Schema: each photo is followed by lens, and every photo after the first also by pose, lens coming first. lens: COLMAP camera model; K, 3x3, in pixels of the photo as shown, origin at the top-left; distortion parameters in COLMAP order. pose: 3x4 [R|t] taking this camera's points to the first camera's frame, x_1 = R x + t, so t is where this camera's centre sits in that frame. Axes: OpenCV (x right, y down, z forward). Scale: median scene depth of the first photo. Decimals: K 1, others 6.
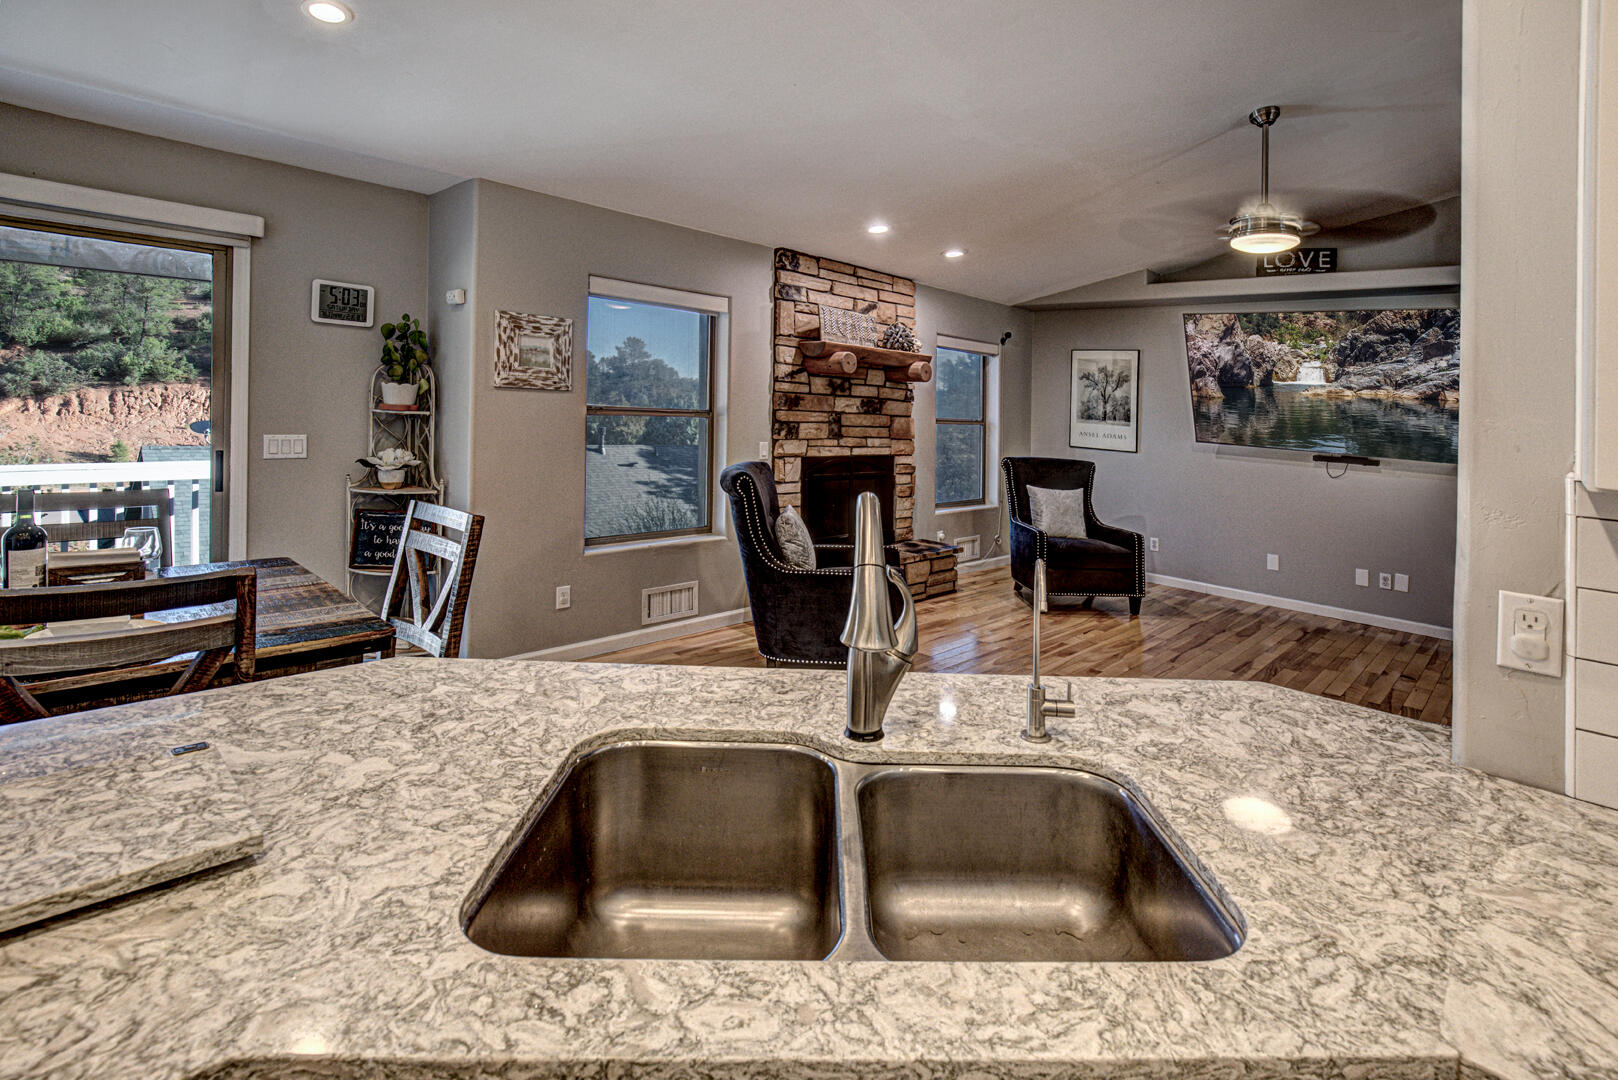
lens RADIAL K [[812.3, 0, 810.6], [0, 812.3, 559.8], [0, 0, 1]] dist [-0.003153, -0.000715]
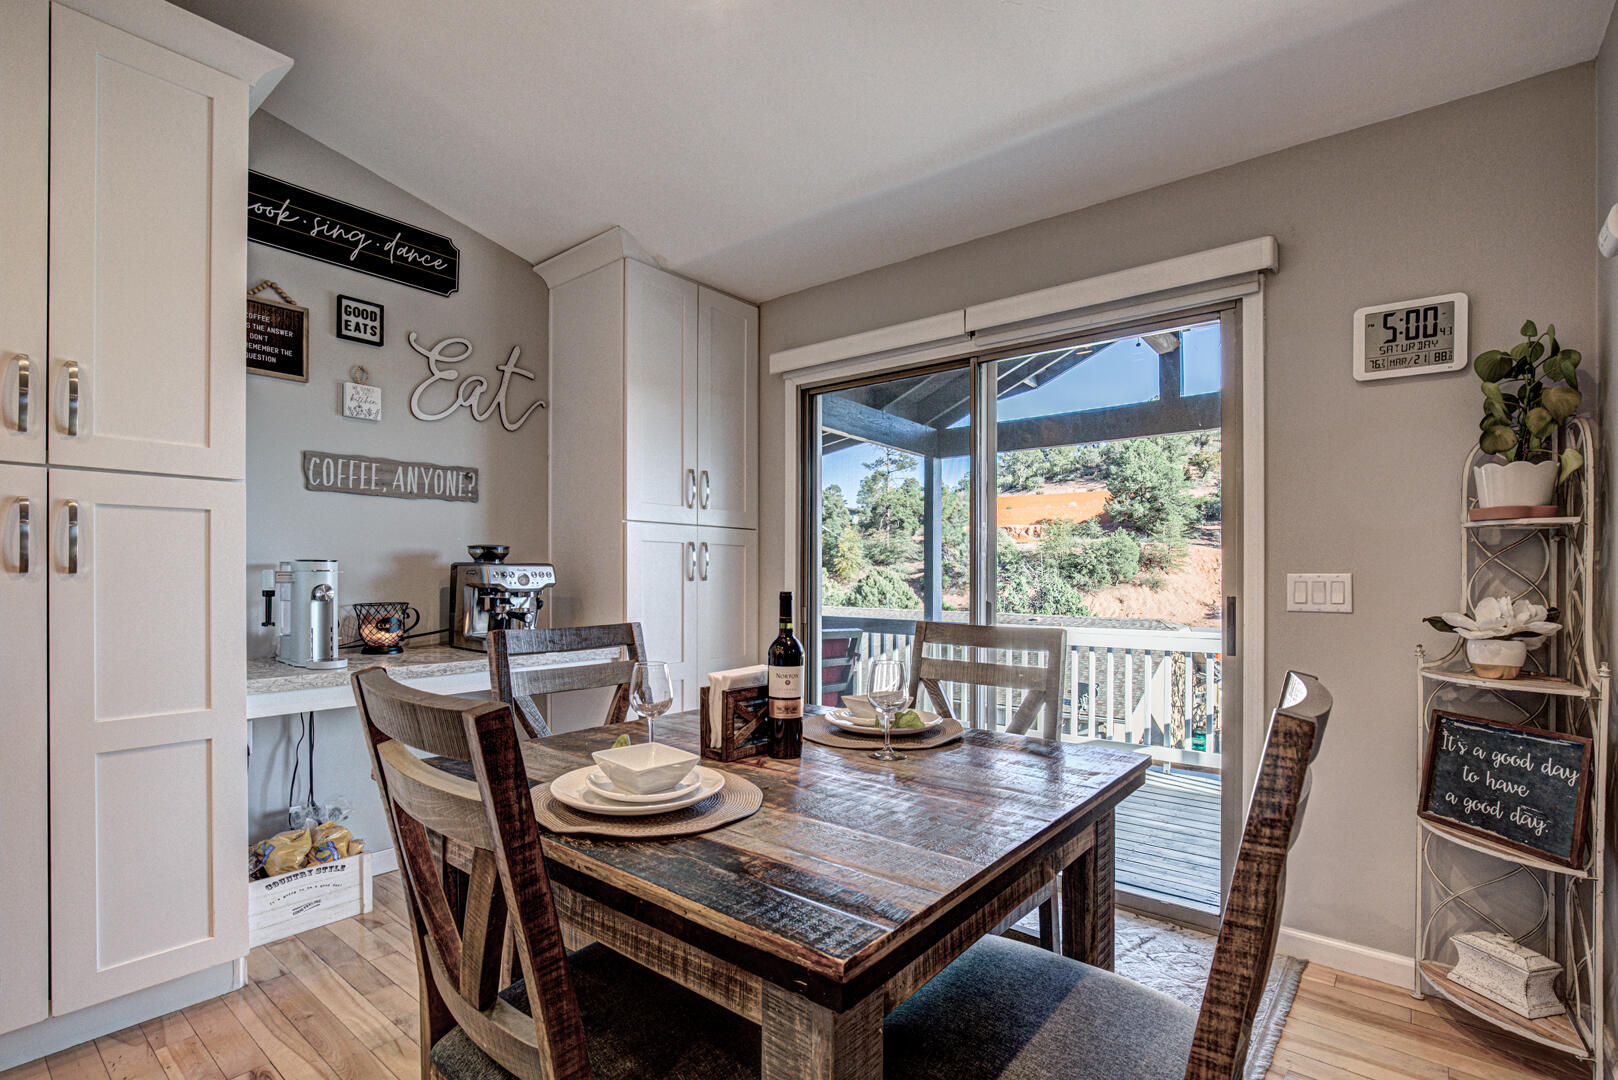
lens RADIAL K [[812.3, 0, 810.6], [0, 812.3, 559.8], [0, 0, 1]] dist [-0.003153, -0.000715]
pose [[0.150160, -0.047950, -0.987498, -0.085317], [-0.201744, 0.976321, -0.078085, -0.035788], [0.967859, 0.210947, 0.136930, 0.525962]]
